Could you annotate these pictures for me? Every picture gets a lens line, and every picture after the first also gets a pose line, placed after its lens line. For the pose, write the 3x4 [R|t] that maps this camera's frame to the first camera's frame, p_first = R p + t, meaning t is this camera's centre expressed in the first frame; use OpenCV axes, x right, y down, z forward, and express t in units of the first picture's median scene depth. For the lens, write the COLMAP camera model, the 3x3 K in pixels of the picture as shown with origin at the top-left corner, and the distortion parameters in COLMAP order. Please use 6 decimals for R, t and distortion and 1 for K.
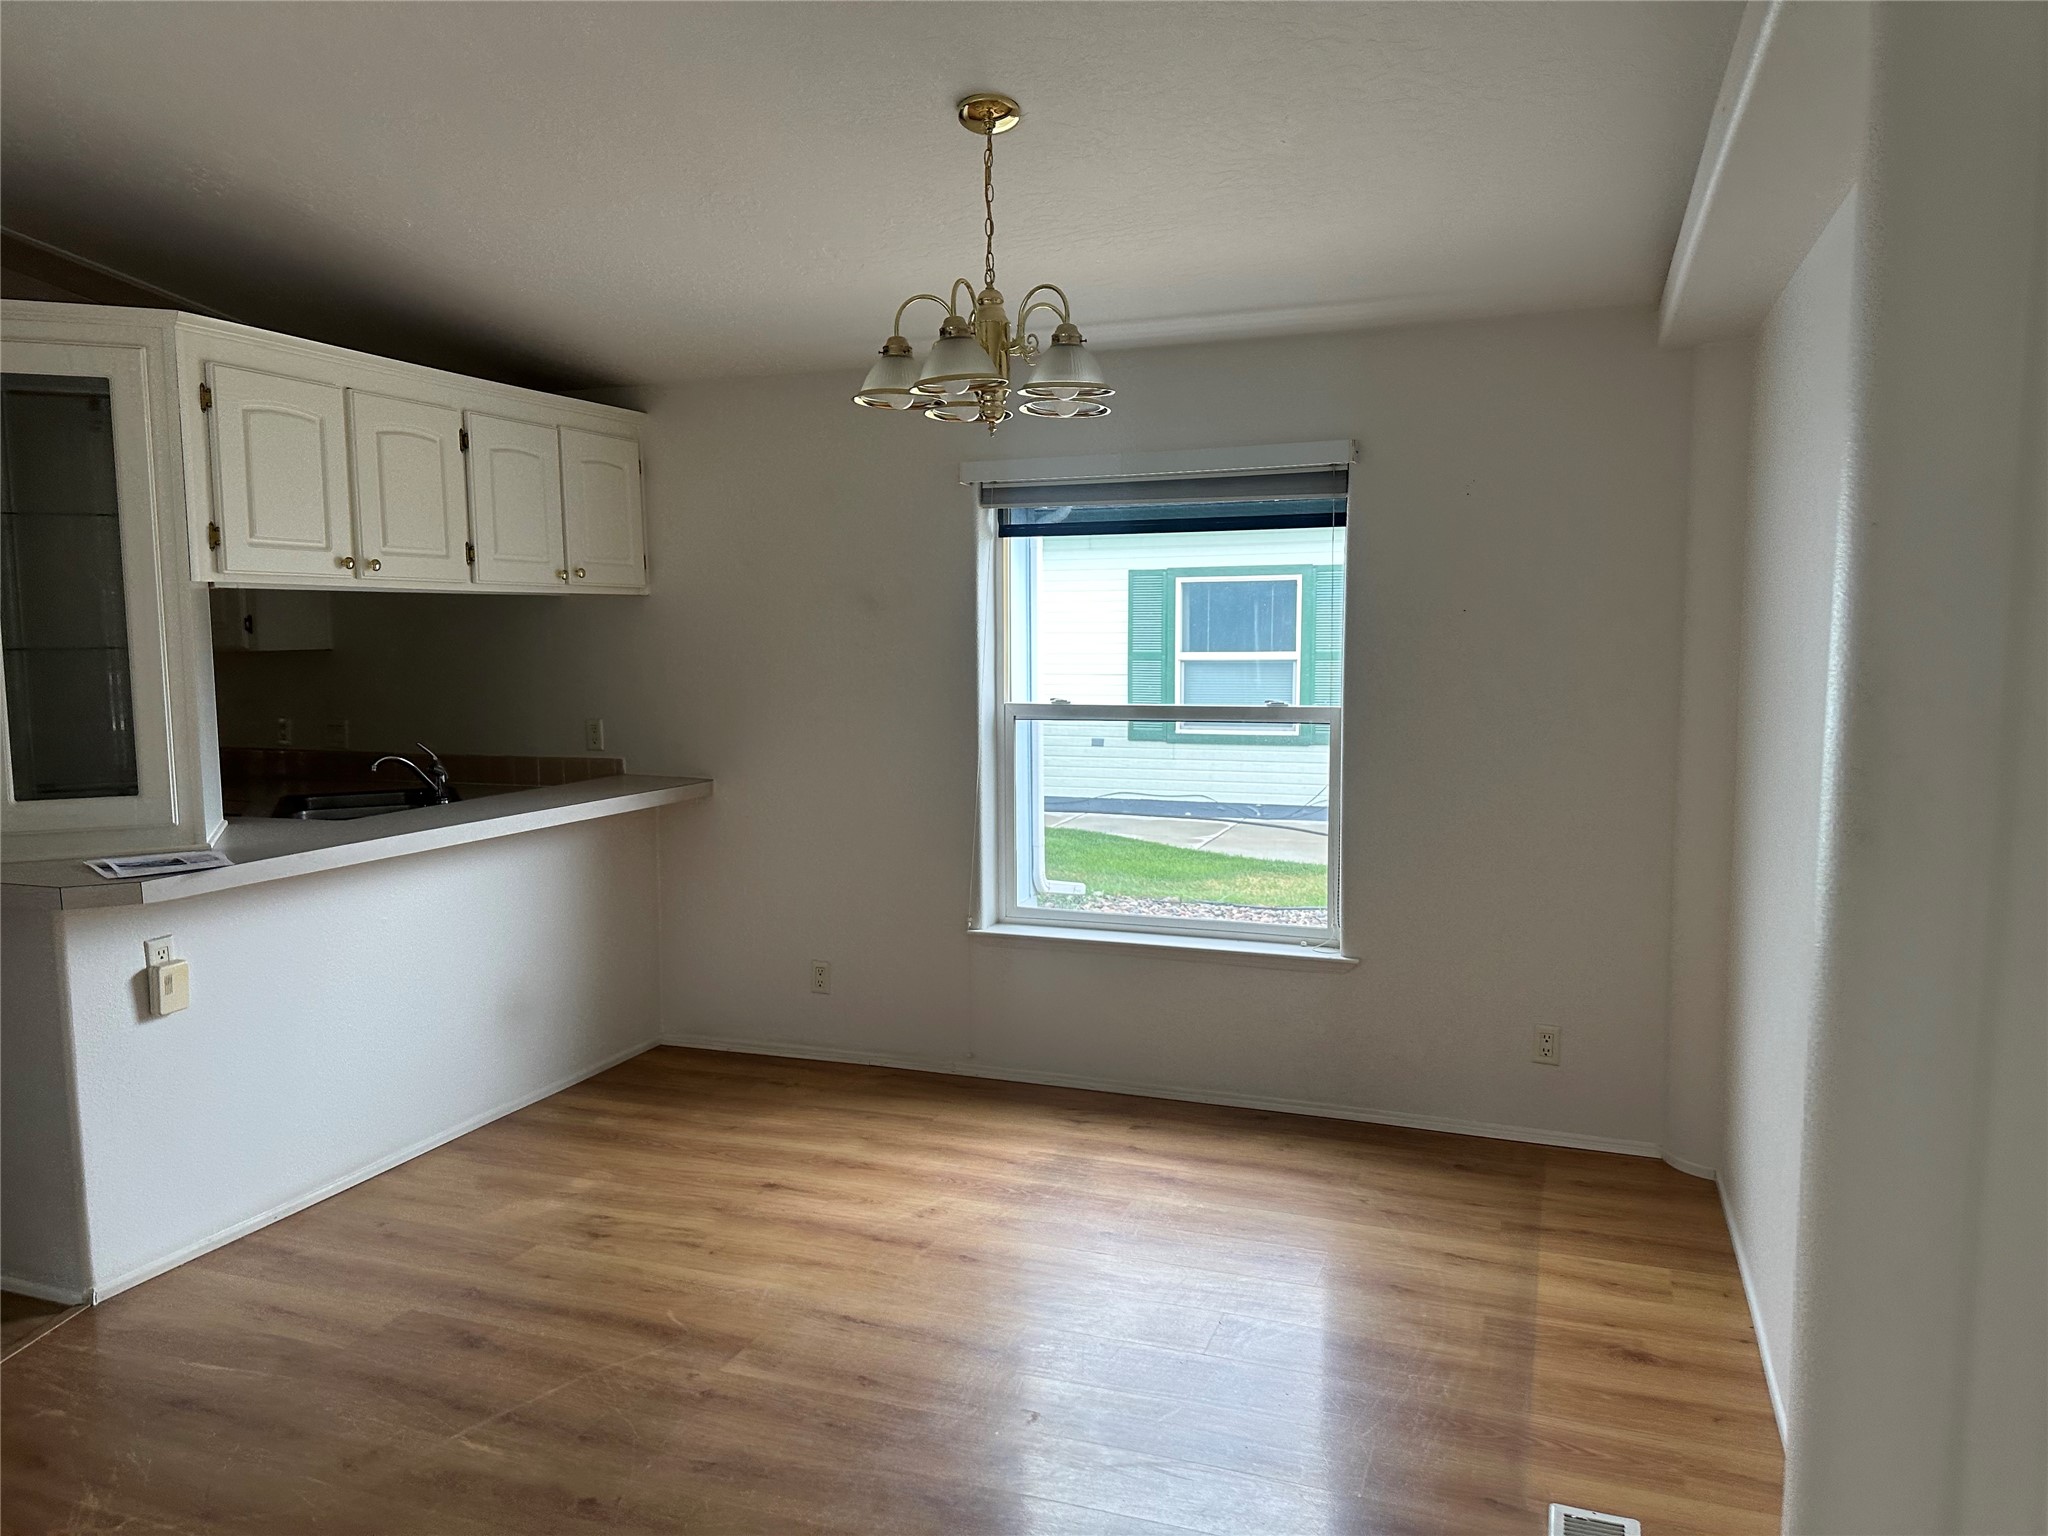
lens RADIAL K [[1439.4, 0, 1031.1], [0, 1439.4, 780.8], [0, 0, 1]] dist [0.102779, -0.145132]
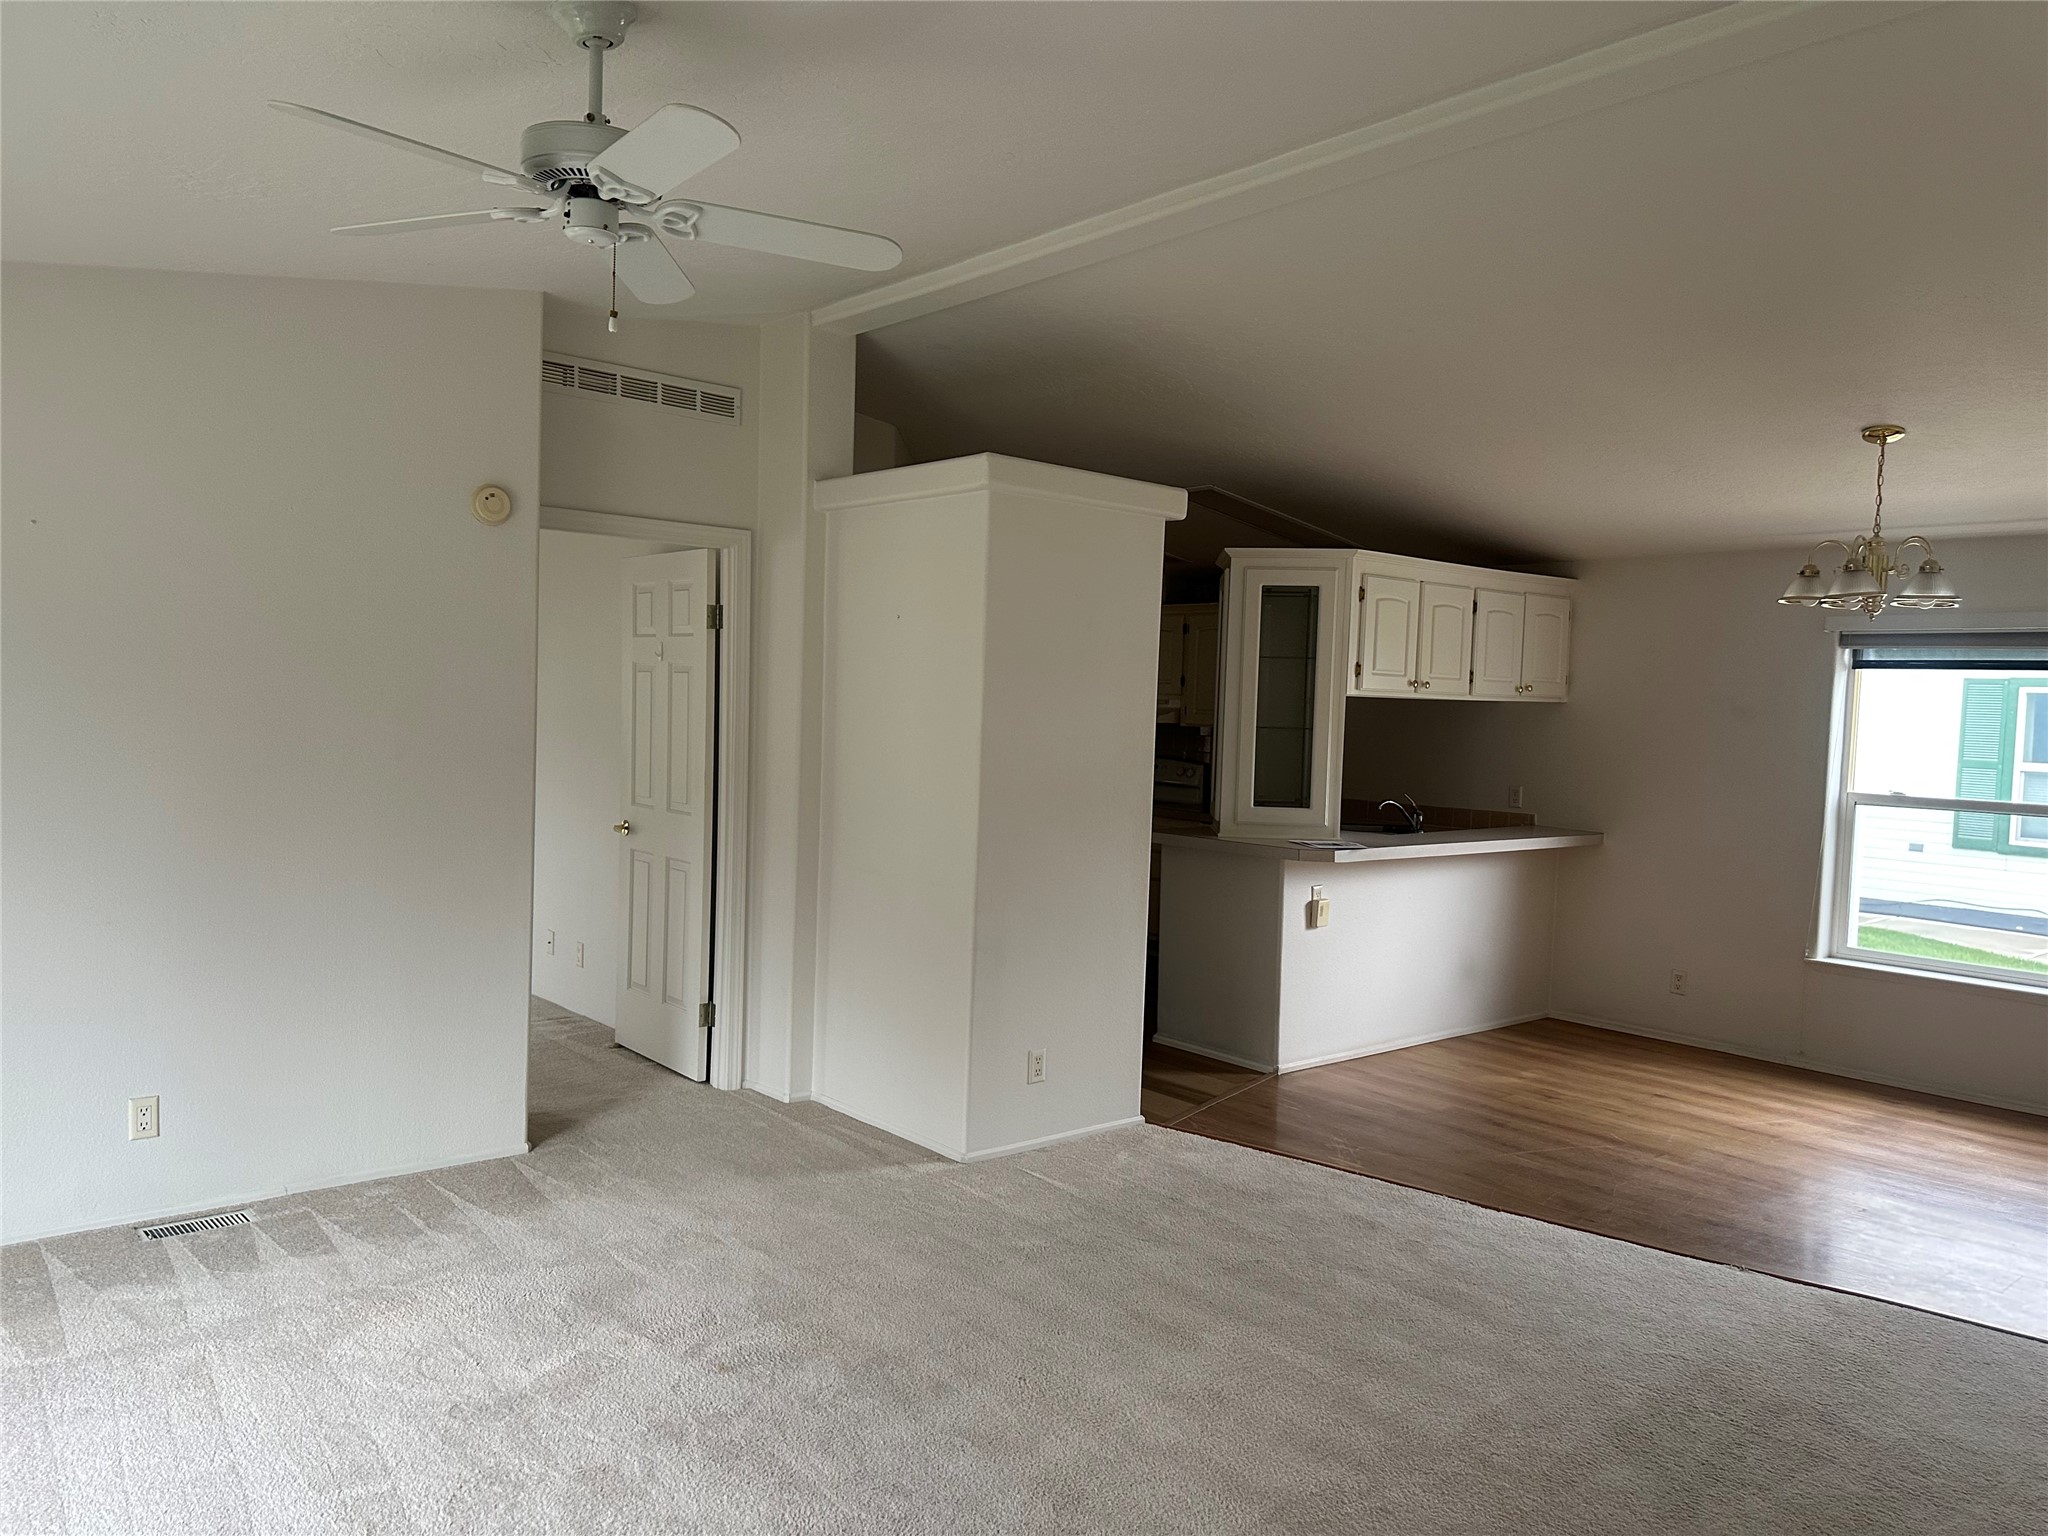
lens RADIAL K [[1424.2, 0, 1019.9], [0, 1424.2, 780.4], [0, 0, 1]] dist [0.056588, -0.075236]
pose [[0.871641, 0.061341, -0.486291, -0.047329], [-0.088905, 0.995467, -0.033786, 0.058230], [0.482014, 0.072683, 0.873143, -0.641175]]
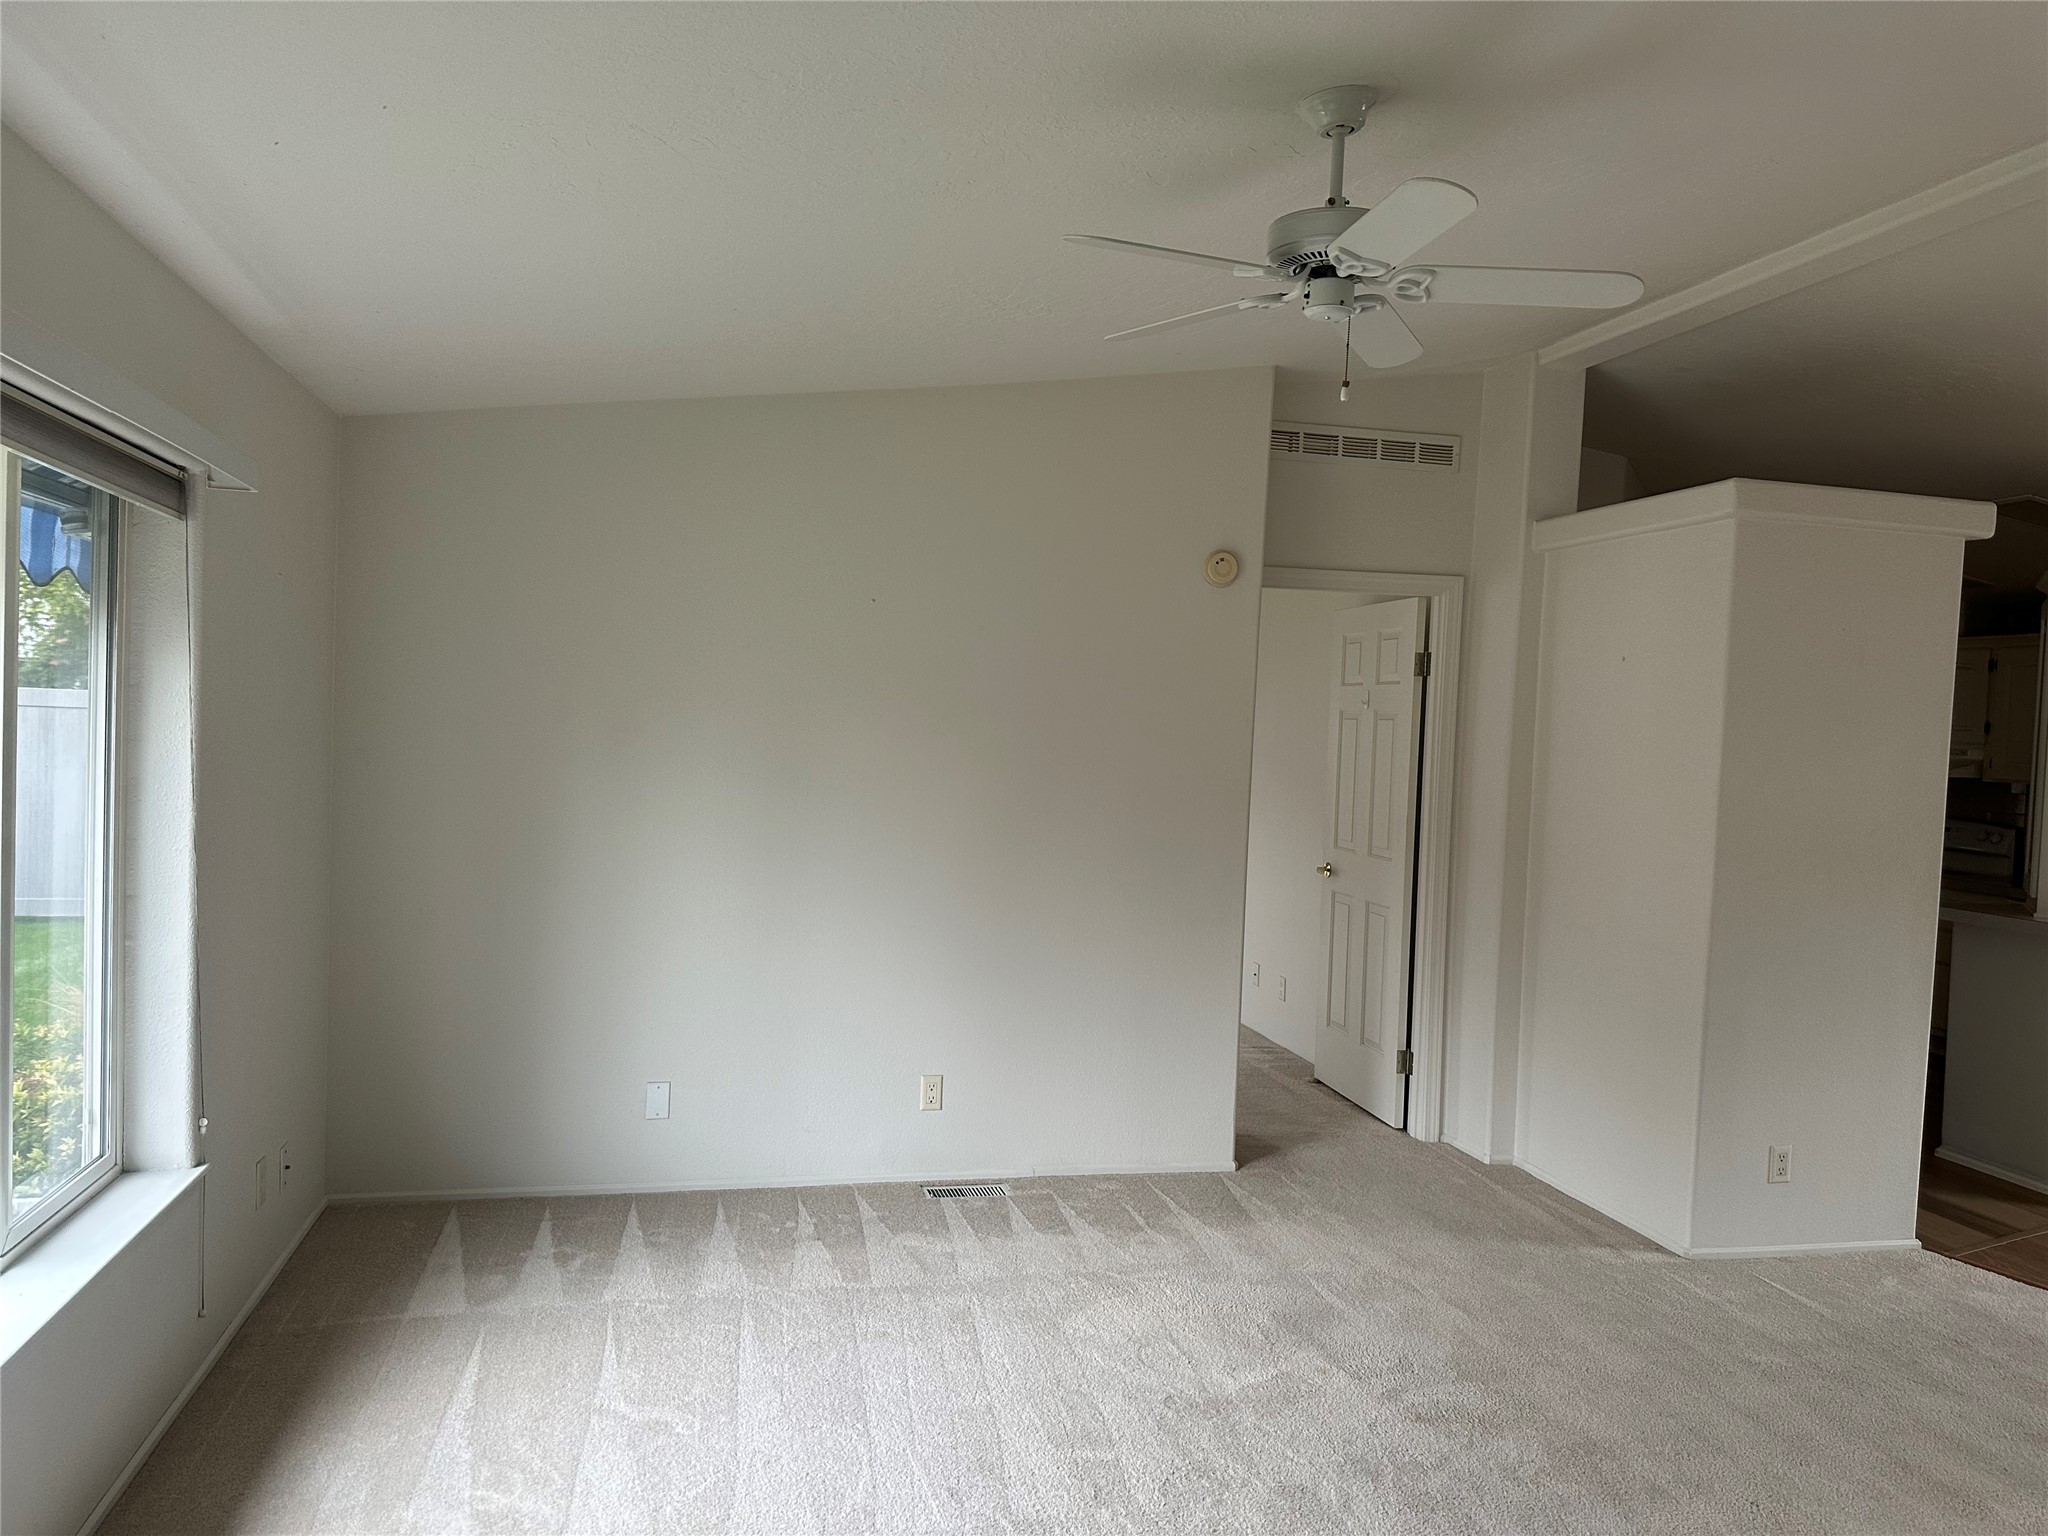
lens RADIAL K [[1439.4, 0, 1031.1], [0, 1439.4, 780.8], [0, 0, 1]] dist [0.102779, -0.145132]
pose [[0.559478, 0.062569, -0.826480, -0.024816], [-0.129637, 0.991480, -0.012696, 0.060247], [0.818644, 0.114246, 0.562823, -0.689641]]
